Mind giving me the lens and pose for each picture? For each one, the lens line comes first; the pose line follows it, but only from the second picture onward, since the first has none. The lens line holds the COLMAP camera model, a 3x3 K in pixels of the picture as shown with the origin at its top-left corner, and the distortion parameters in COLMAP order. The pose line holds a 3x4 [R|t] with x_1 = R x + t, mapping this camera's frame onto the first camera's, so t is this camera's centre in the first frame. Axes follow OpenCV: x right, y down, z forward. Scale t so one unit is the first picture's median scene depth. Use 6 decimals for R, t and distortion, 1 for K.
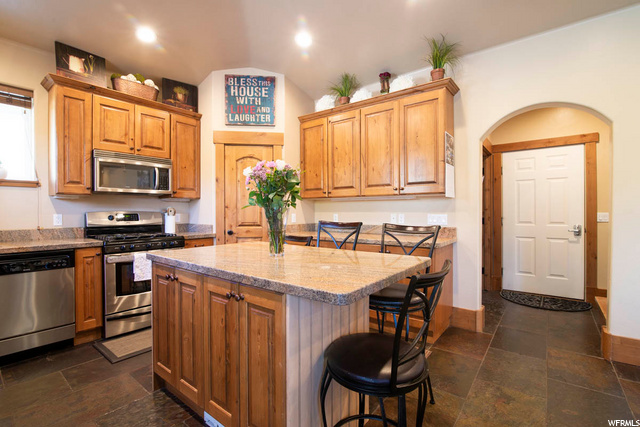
lens RADIAL K [[295.3, 0, 317.2], [0, 295.3, 213.9], [0, 0, 1]] dist [-0.012415, -0.000527]
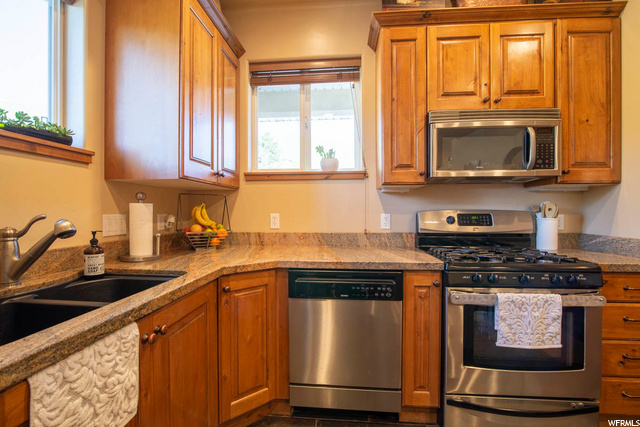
lens RADIAL K [[295.3, 0, 317.0], [0, 295.3, 211.6], [0, 0, 1]] dist [-0.012415, -0.000527]
pose [[0.558526, 0.008671, -0.829442, -0.346056], [-0.005763, 0.999962, 0.006573, -0.007879], [0.829467, 0.001109, 0.558554, 0.416387]]
